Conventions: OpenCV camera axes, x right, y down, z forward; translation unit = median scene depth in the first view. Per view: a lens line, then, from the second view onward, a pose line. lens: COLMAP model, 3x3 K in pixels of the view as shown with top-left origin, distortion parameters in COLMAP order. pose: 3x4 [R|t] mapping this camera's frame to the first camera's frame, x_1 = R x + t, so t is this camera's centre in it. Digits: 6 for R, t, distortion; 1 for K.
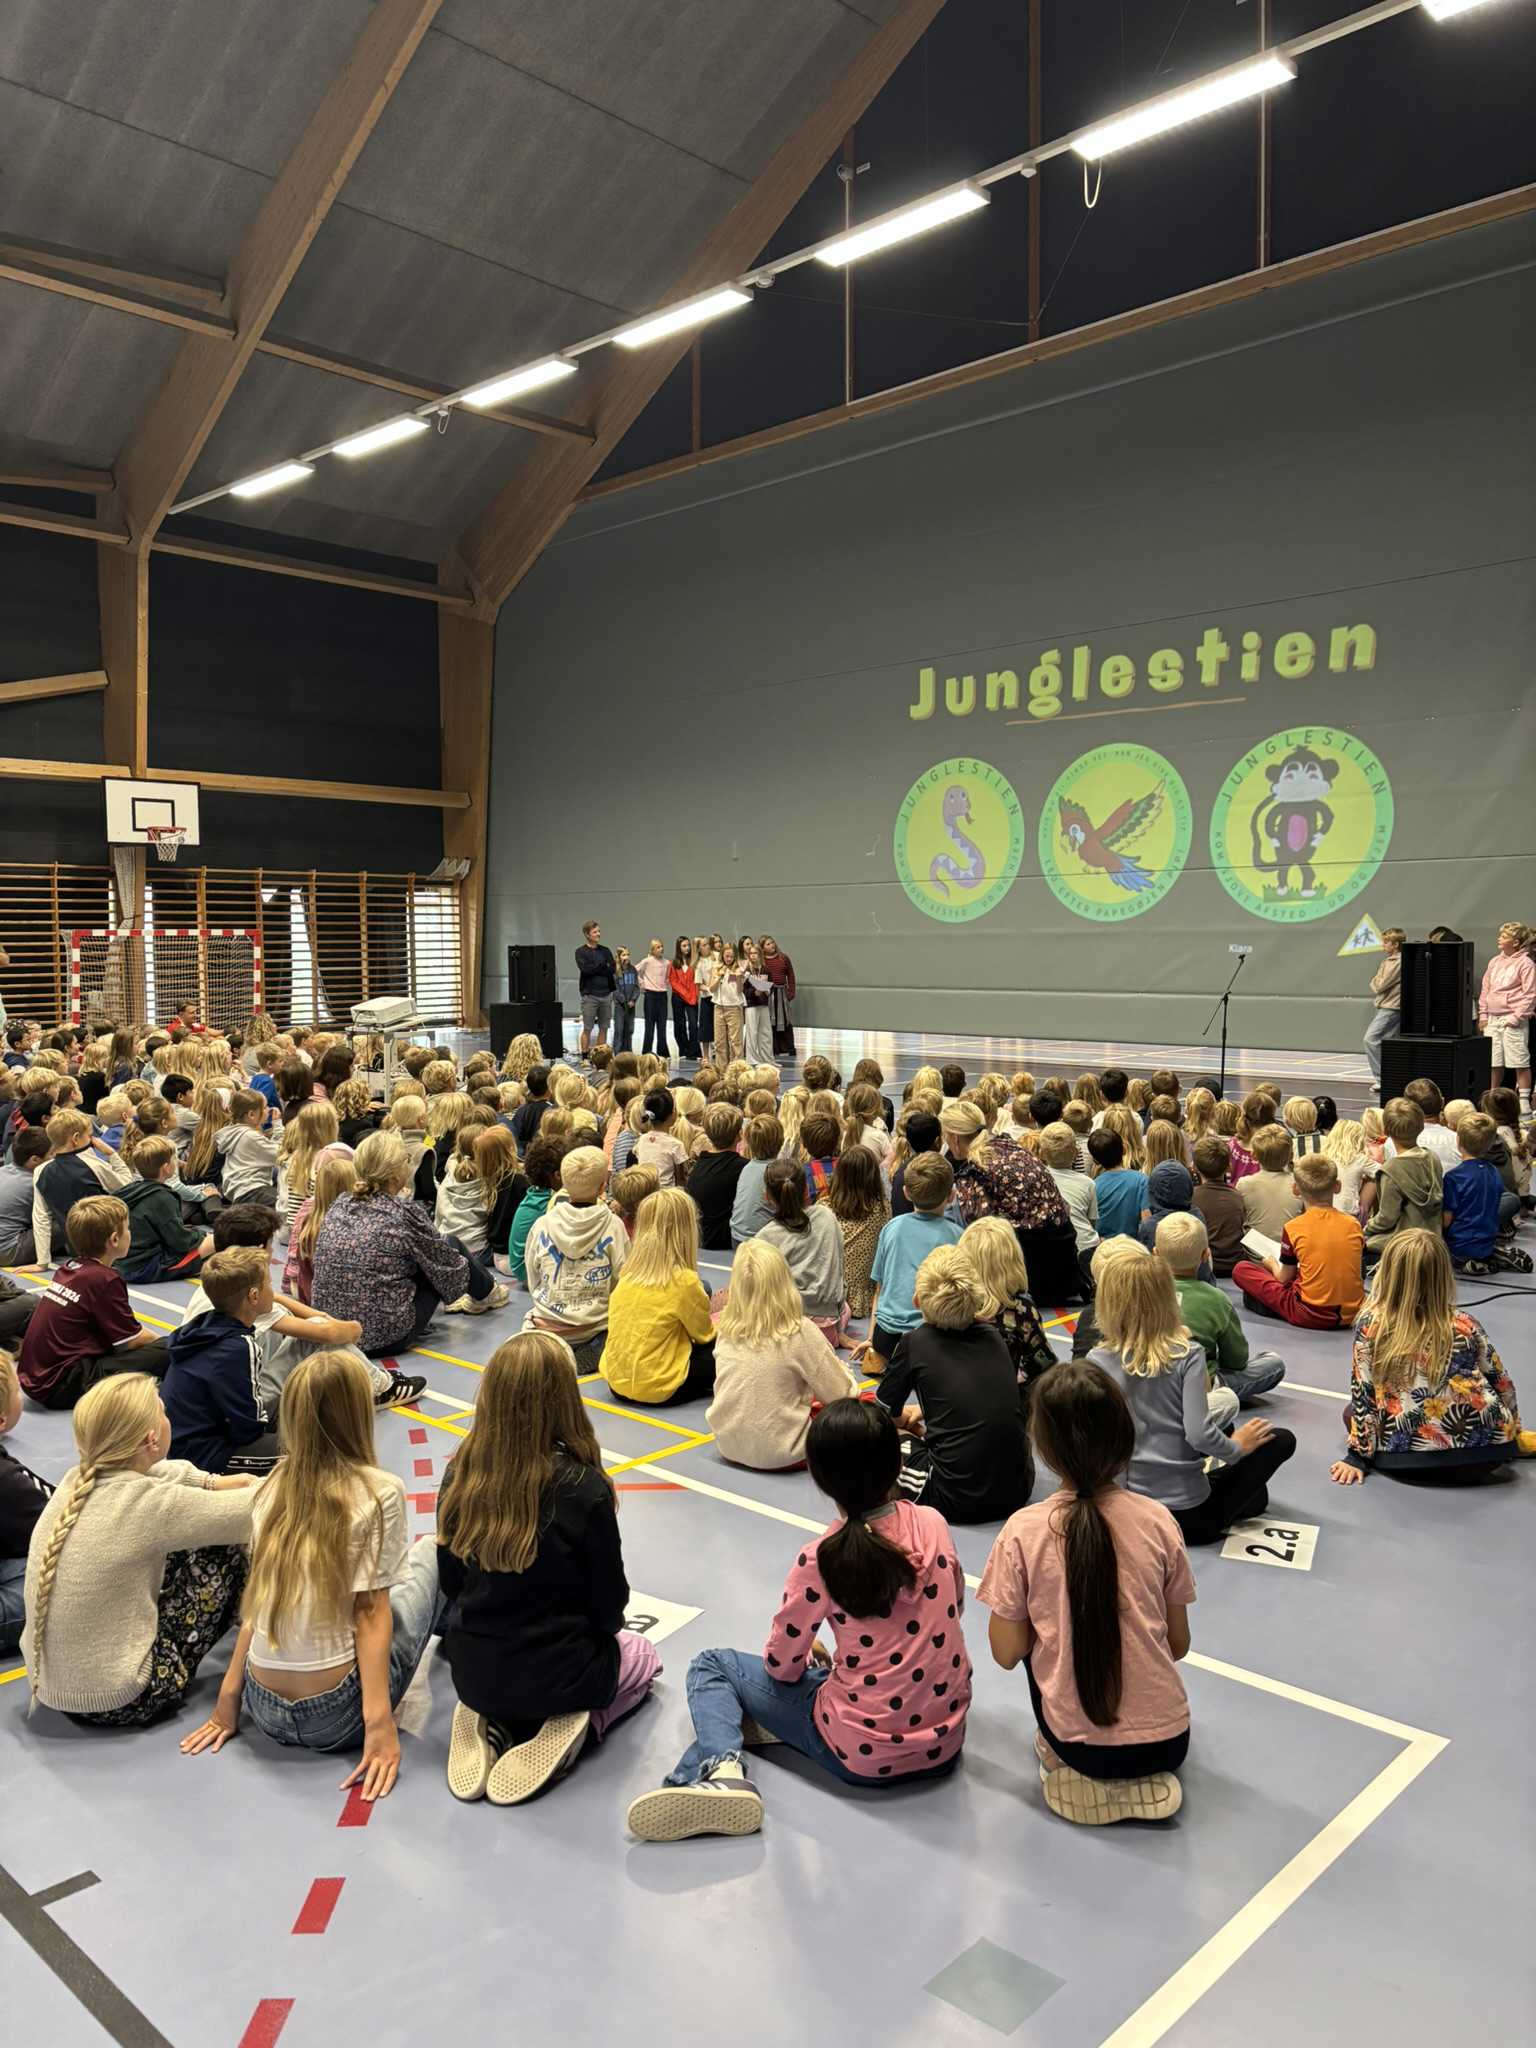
lens RADIAL K [[1553.8, 0, 767.4], [0, 1553.8, 1023.8], [0, 0, 1]] dist [0.028829, -0.039572]
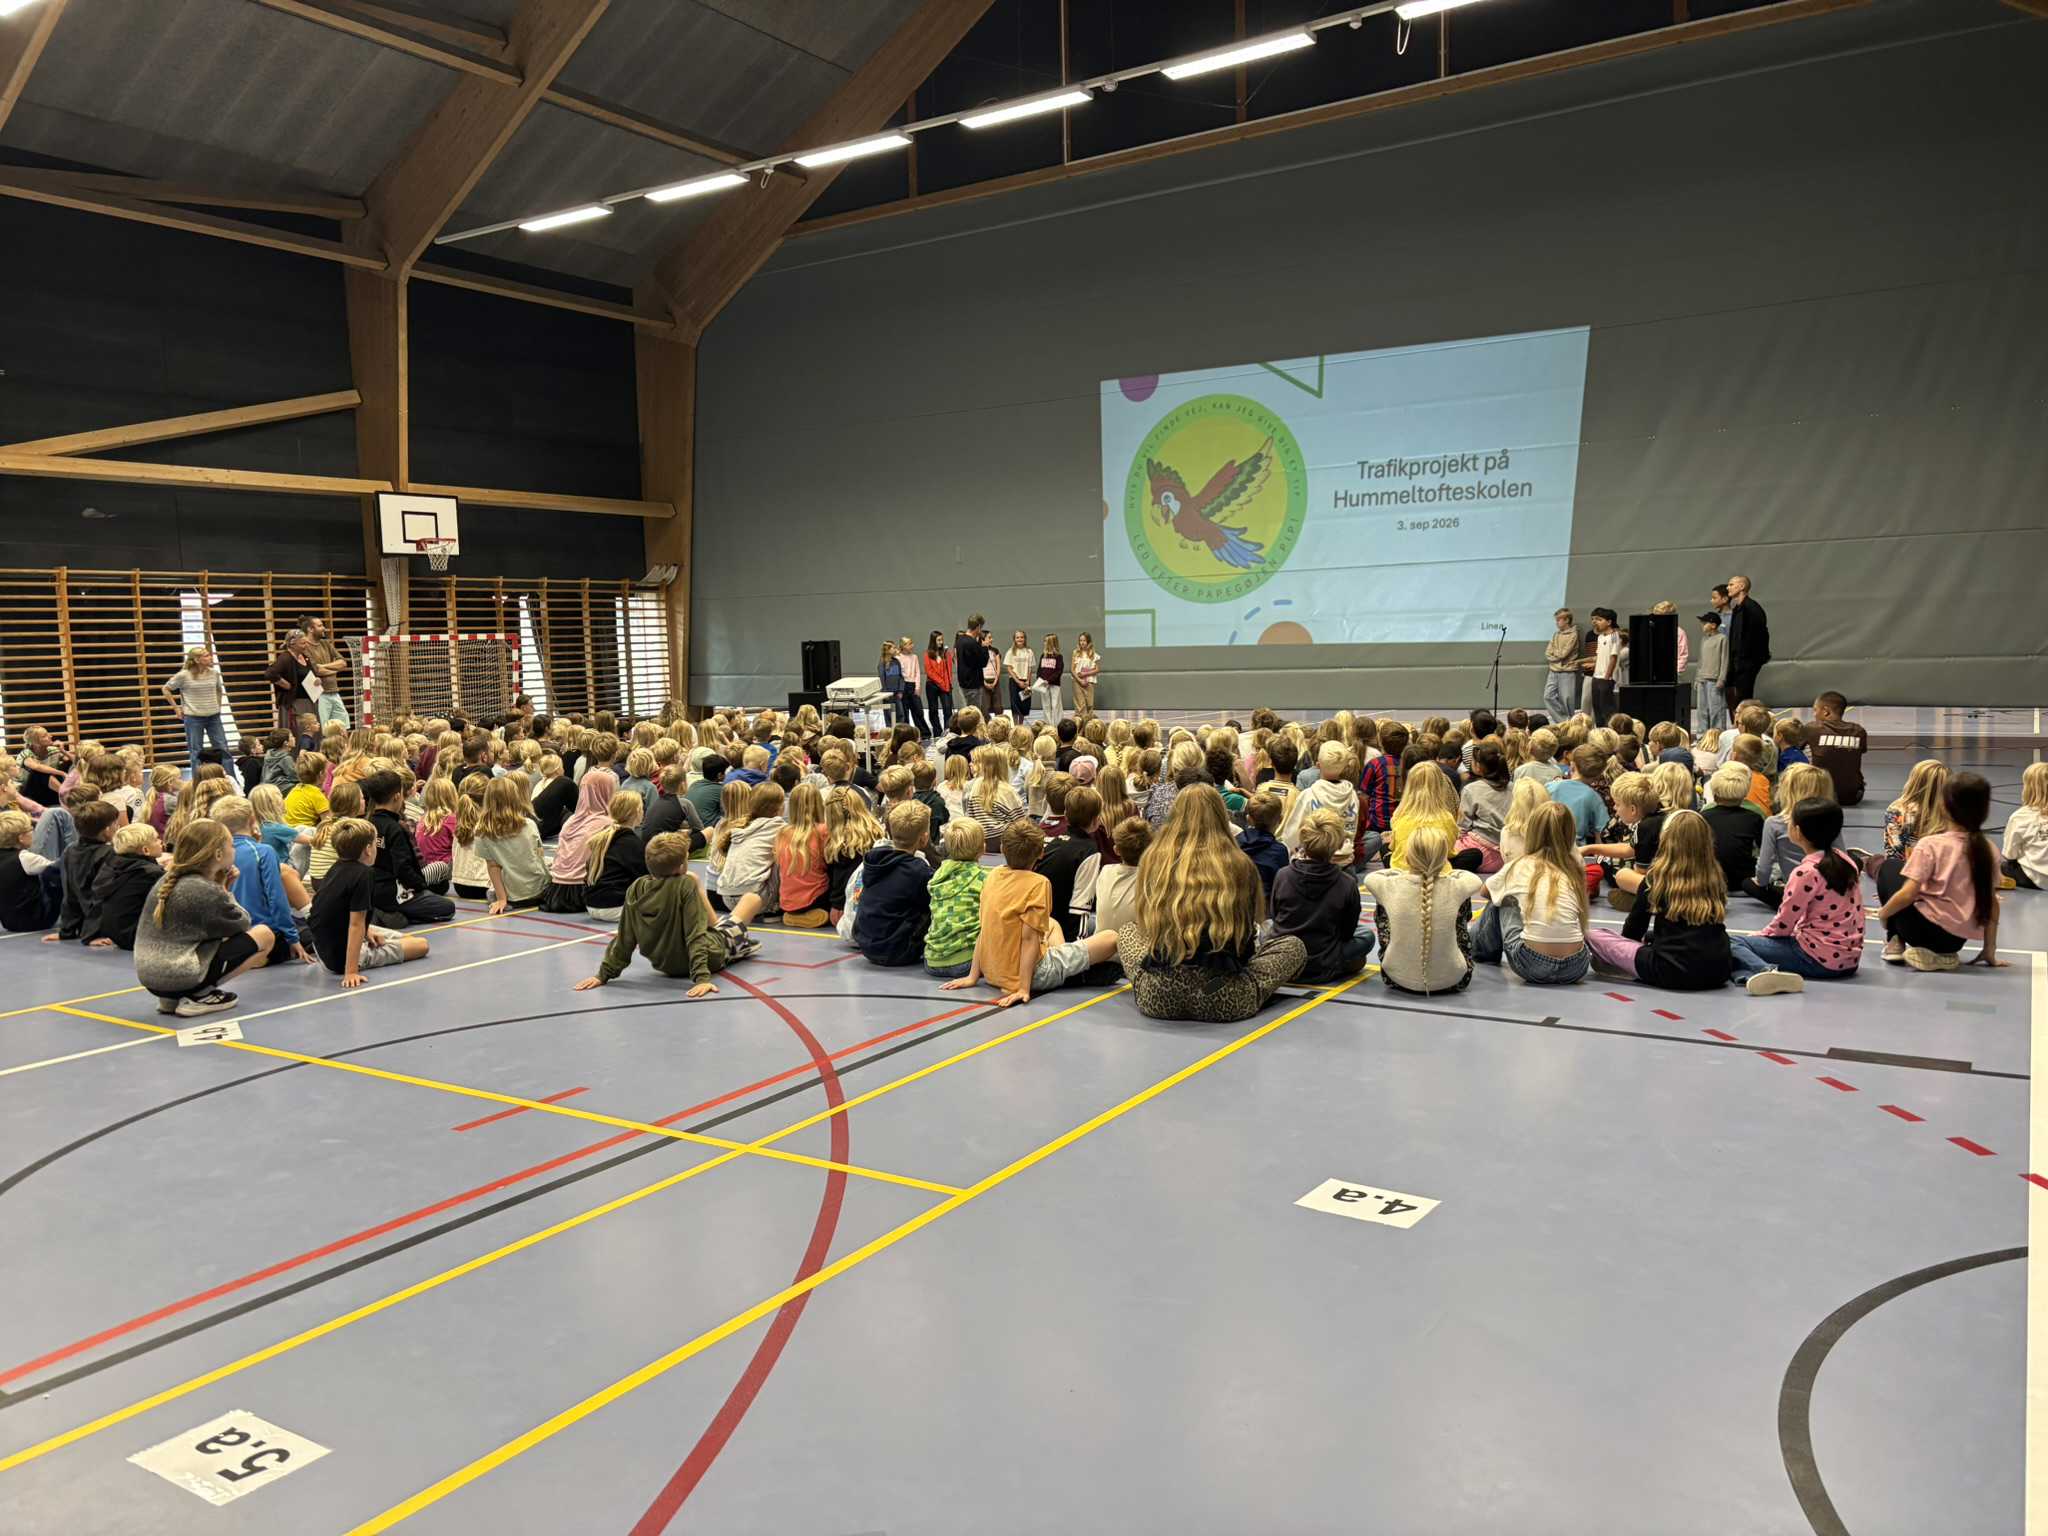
lens RADIAL K [[1553.8, 0, 1023.8], [0, 1553.8, 766.3], [0, 0, 1]] dist [0.028829, -0.039572]
pose [[0.982545, -0.035861, 0.182534, -0.182418], [0.031489, 0.999145, 0.026792, 0.013017], [-0.183339, -0.020577, 0.982834, -0.118986]]
